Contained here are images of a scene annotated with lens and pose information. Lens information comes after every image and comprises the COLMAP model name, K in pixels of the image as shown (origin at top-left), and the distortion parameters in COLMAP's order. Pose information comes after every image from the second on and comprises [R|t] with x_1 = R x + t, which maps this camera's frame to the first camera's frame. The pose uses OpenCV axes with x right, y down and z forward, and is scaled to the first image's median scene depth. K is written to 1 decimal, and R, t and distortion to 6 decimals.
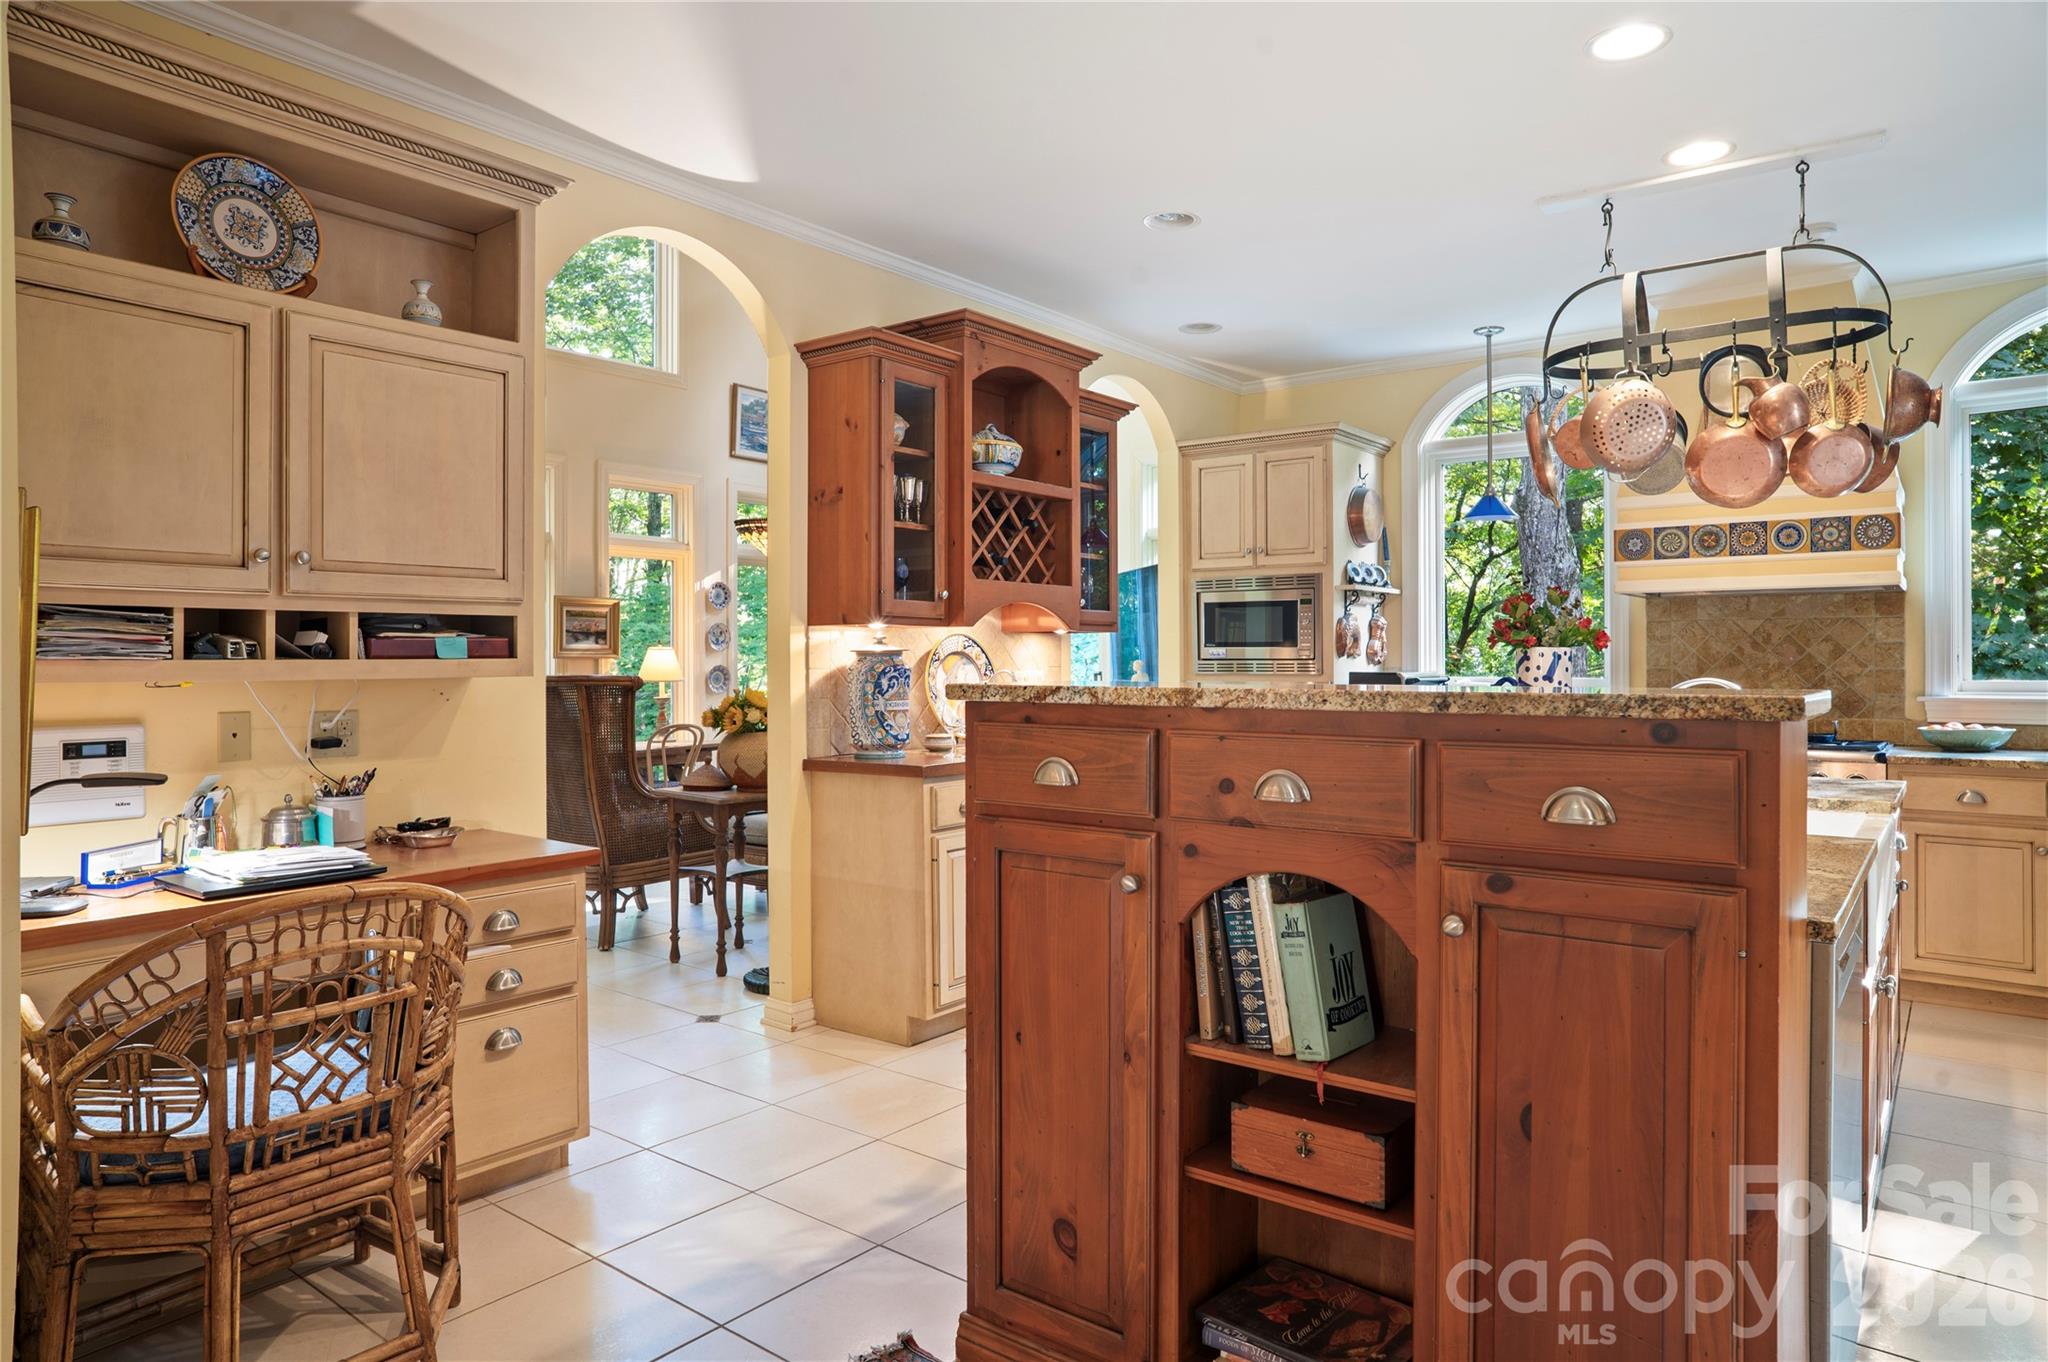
lens RADIAL K [[1243.5, 0, 1015.6], [0, 1243.5, 667.9], [0, 0, 1]] dist [-0.064114, 0.047000]
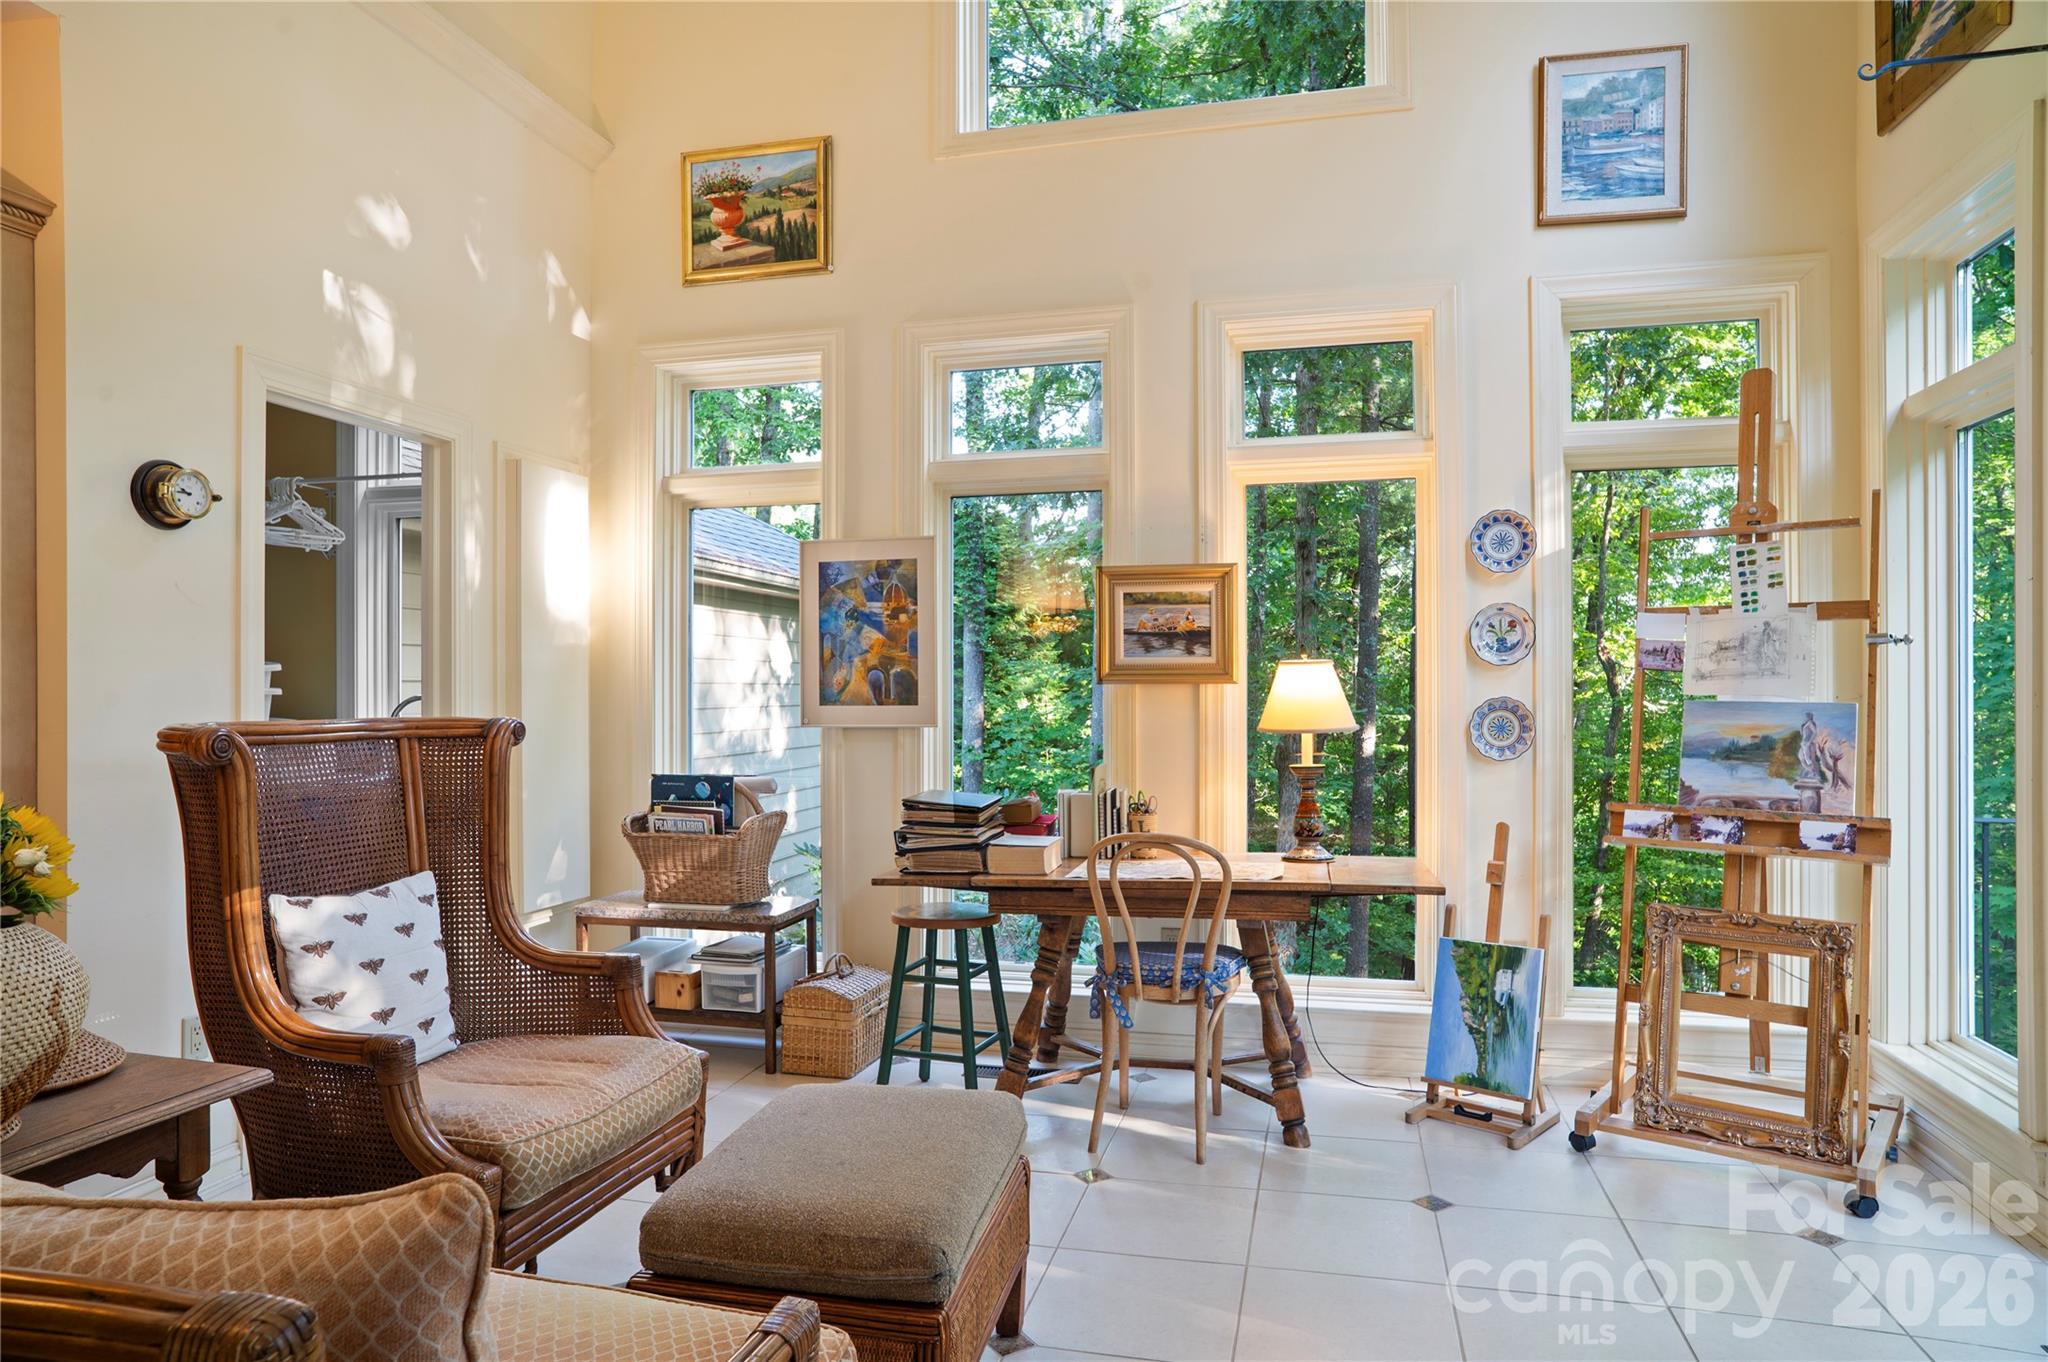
lens RADIAL K [[1243.5, 0, 1021.5], [0, 1243.5, 689.7], [0, 0, 1]] dist [-0.064114, 0.047000]
pose [[0.403118, -0.005197, -0.915133, 0.152513], [-0.003794, 0.999966, -0.007350, -0.001233], [0.915140, 0.006435, 0.403084, 1.042897]]
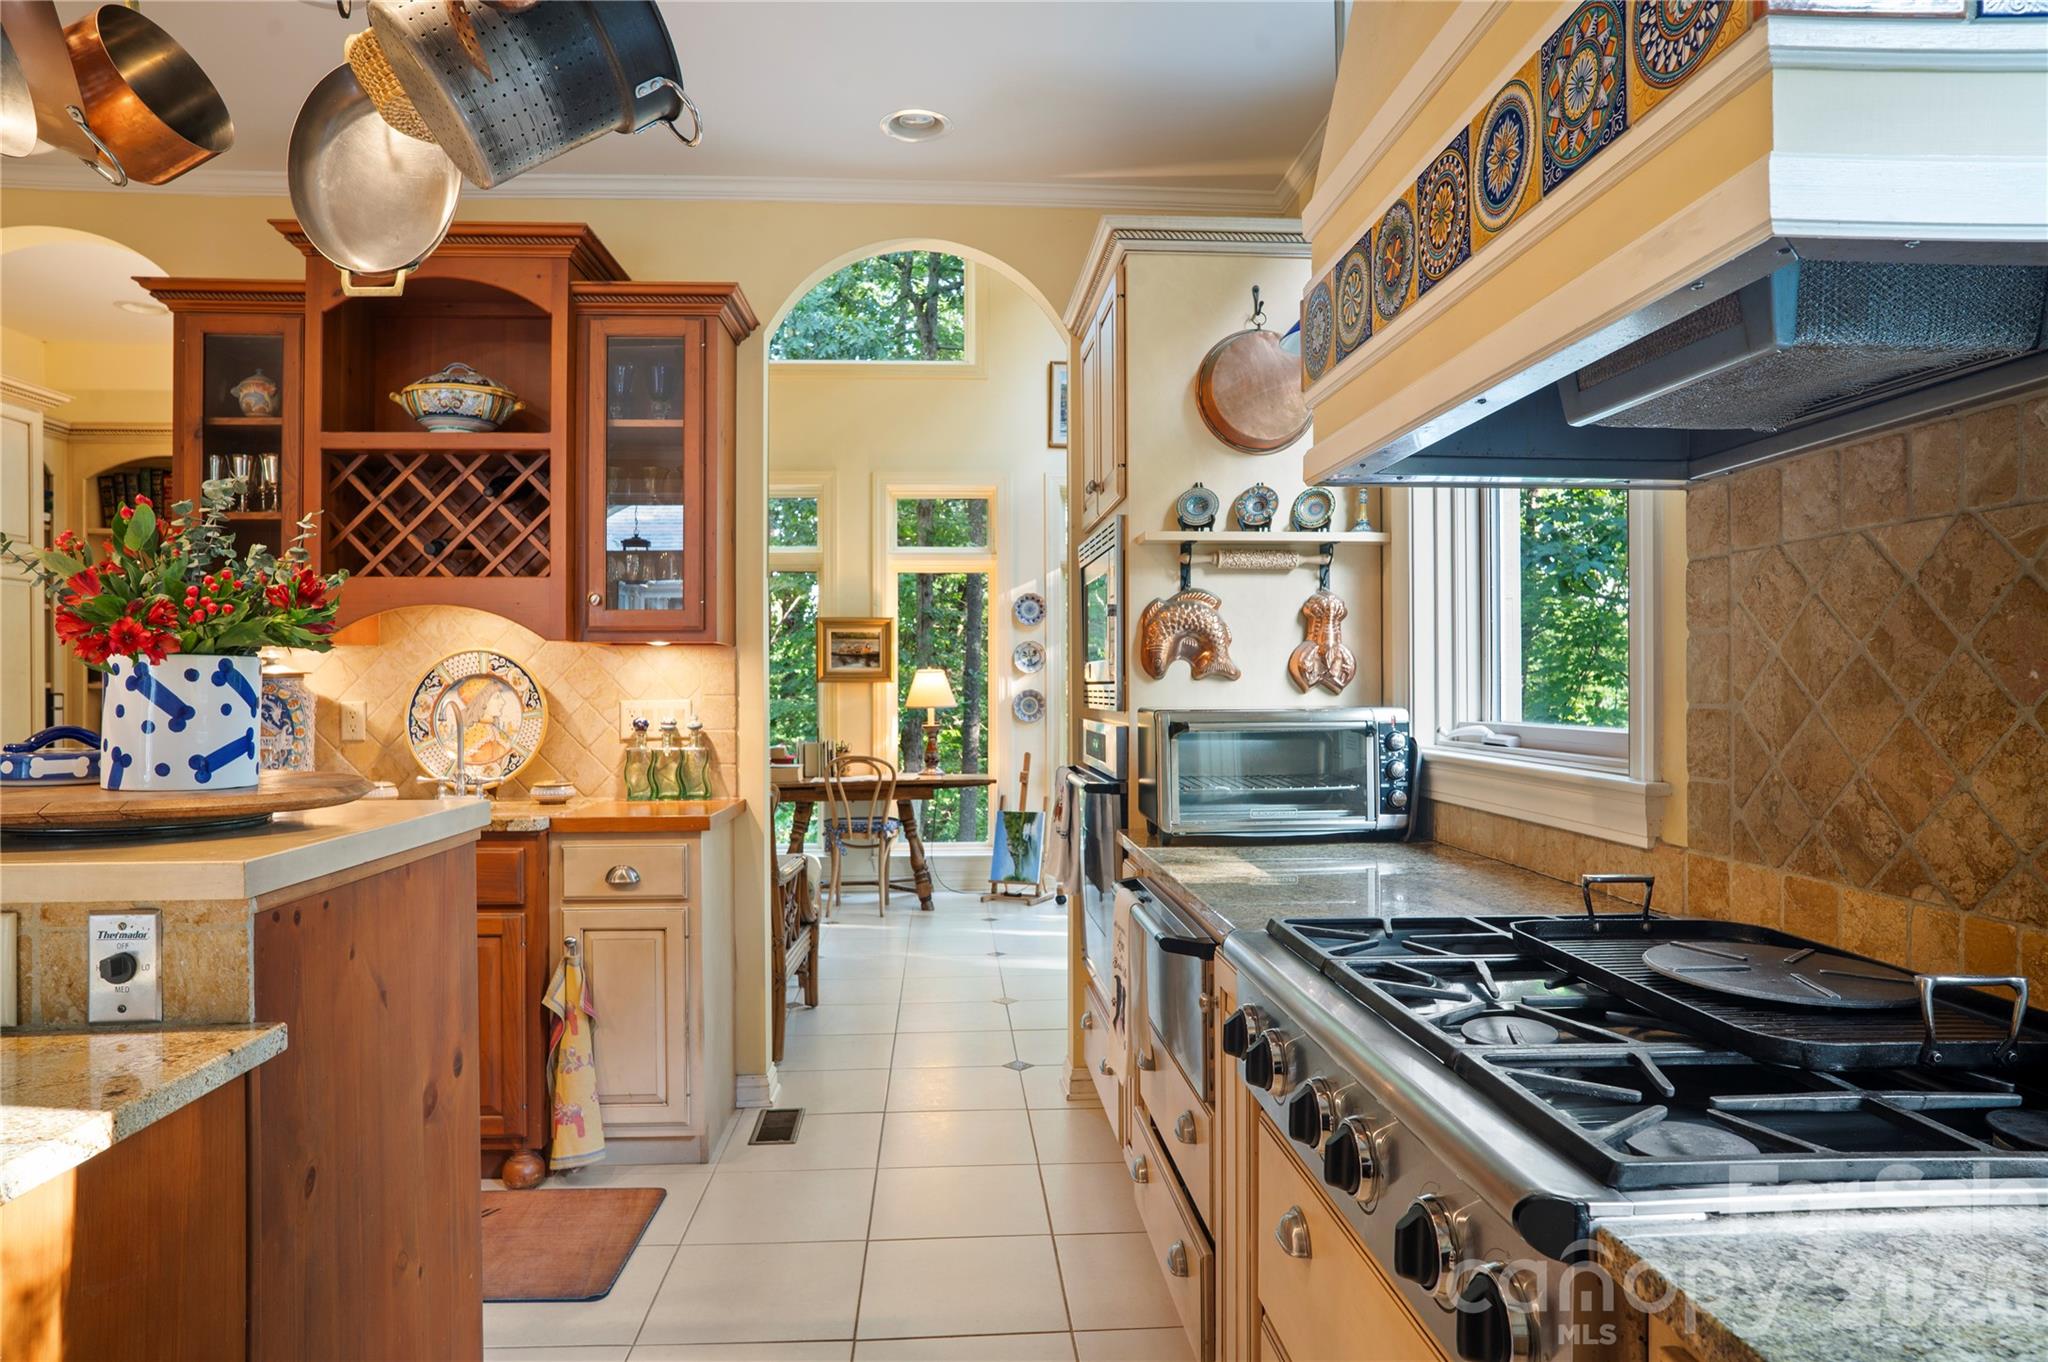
lens RADIAL K [[1243.5, 0, 1034.6], [0, 1243.5, 683.1], [0, 0, 1]] dist [-0.064114, 0.047000]
pose [[0.669572, -0.002060, -0.742744, 0.642008], [-0.002137, 0.999987, -0.004700, -0.004091], [0.742744, 0.004734, 0.669559, 0.662086]]
